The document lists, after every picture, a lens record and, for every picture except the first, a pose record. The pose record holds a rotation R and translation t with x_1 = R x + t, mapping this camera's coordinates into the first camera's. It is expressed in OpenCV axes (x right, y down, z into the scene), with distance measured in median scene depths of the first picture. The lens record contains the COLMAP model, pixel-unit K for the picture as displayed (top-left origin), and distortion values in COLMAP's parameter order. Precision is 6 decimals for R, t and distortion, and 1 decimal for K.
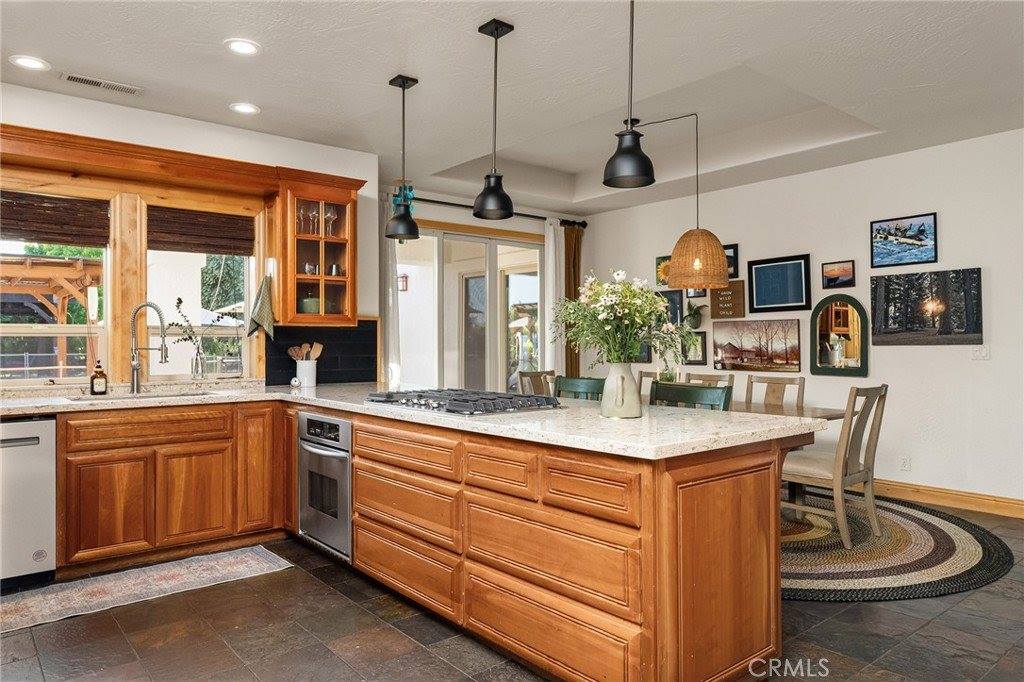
lens RADIAL K [[696.0, 0, 512.2], [0, 696.0, 336.1], [0, 0, 1]] dist [-0.009200, -0.003525]
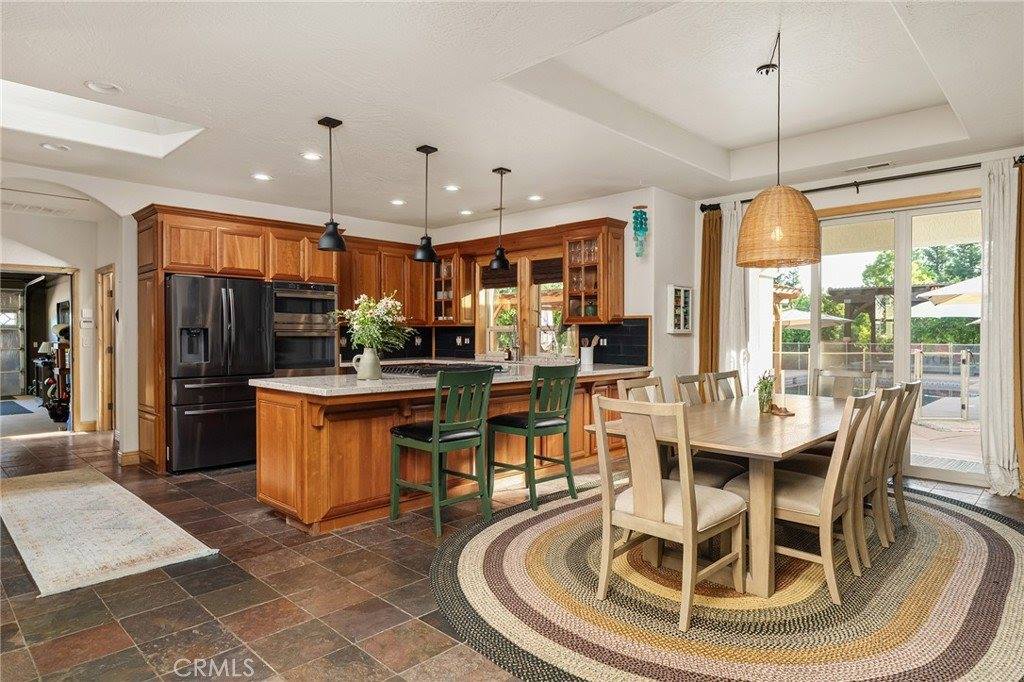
lens RADIAL K [[594.8, 0, 512.2], [0, 594.8, 344.0], [0, 0, 1]] dist [-0.002124, -0.000409]
pose [[0.113972, 0.007962, -0.993452, 1.038924], [0.002527, 0.999962, 0.008304, 0.018841], [0.993481, -0.003457, 0.113948, 0.762354]]
